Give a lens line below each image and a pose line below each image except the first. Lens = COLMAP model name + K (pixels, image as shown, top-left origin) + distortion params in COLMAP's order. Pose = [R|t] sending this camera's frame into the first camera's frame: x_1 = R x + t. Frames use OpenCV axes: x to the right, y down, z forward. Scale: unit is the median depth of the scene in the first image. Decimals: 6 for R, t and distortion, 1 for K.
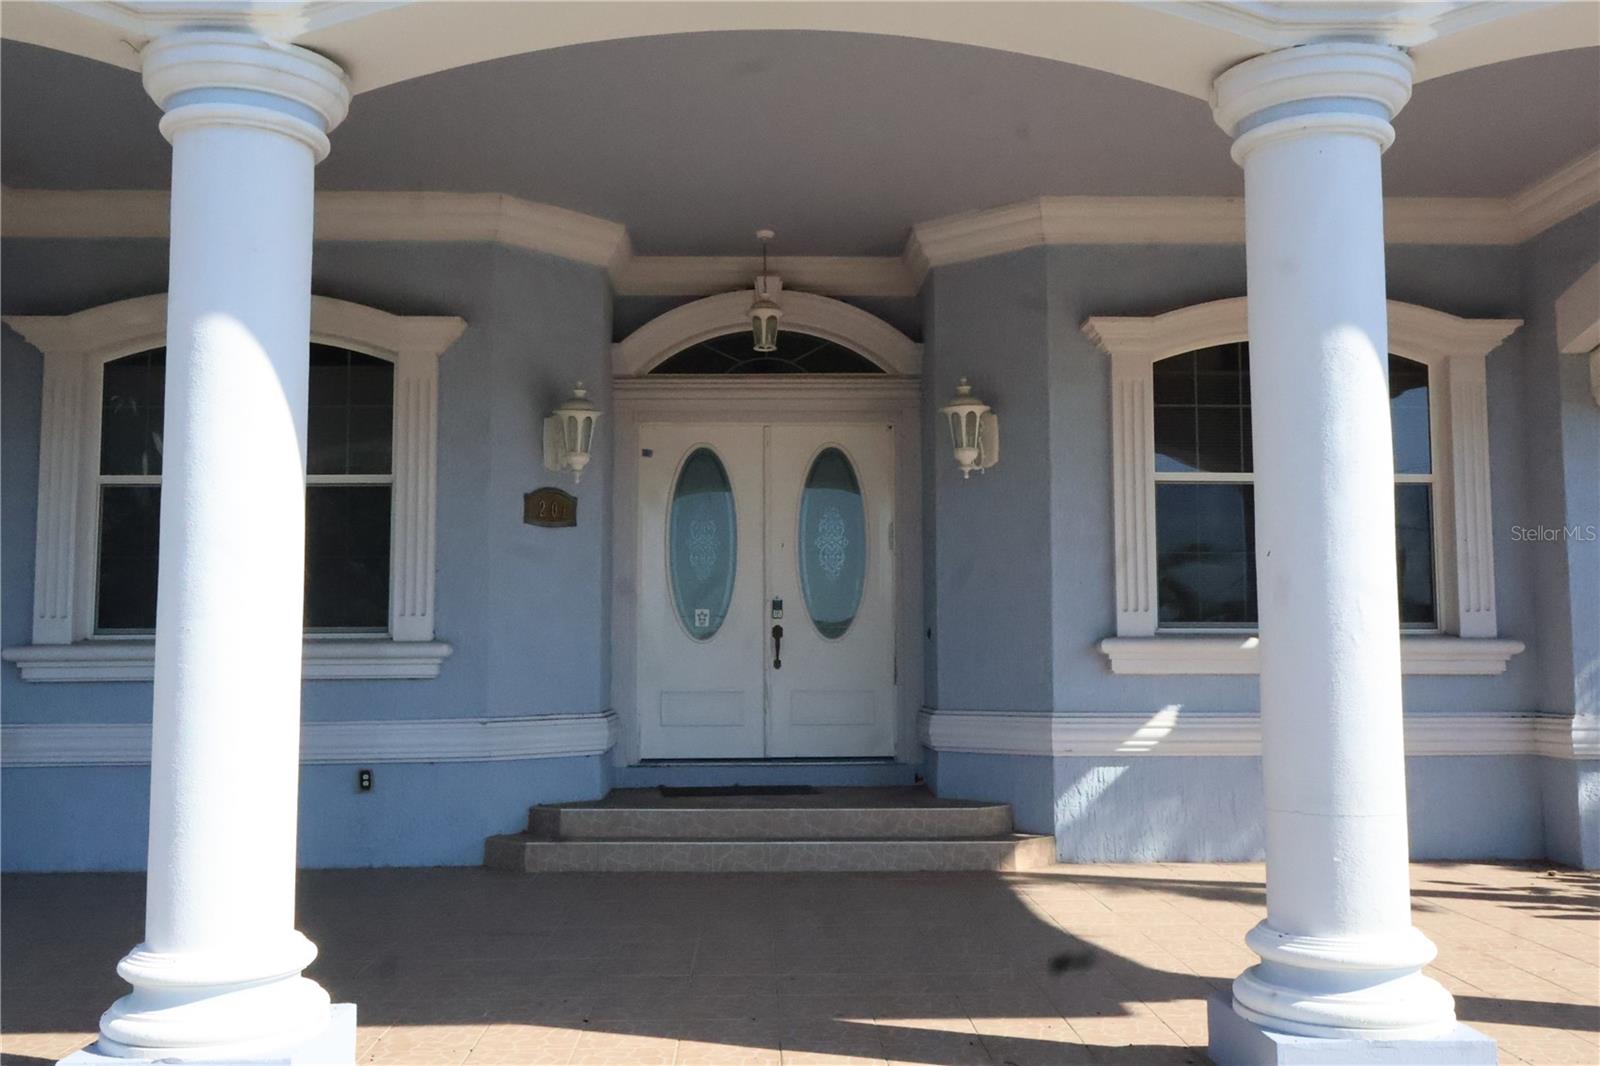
lens RADIAL K [[1271.6, 0, 800.0], [0, 1271.6, 533.0], [0, 0, 1]] dist [0.001933, 0.000488]
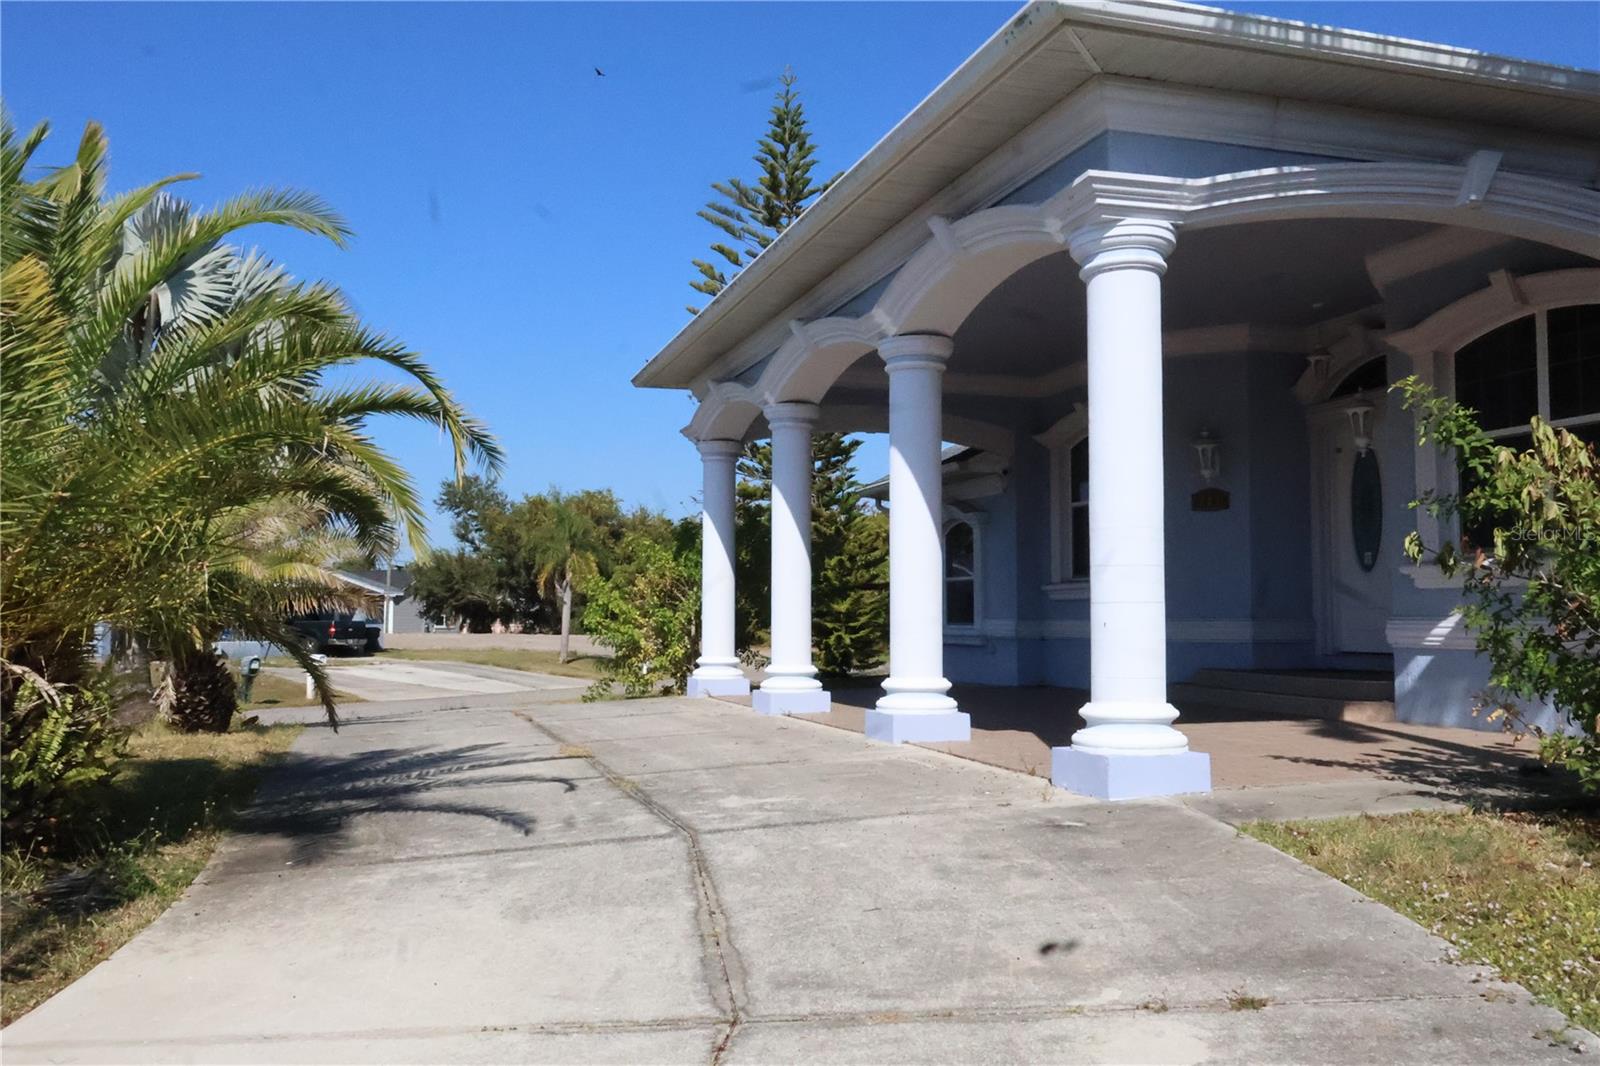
lens RADIAL K [[1317.2, 0, 800.0], [0, 1317.2, 533.0], [0, 0, 1]] dist [0.000311, -0.000155]
pose [[0.258920, -0.056095, -0.964269, 1.462478], [0.075455, 0.996436, -0.037706, 0.053681], [0.962947, -0.062996, 0.262229, -0.021757]]
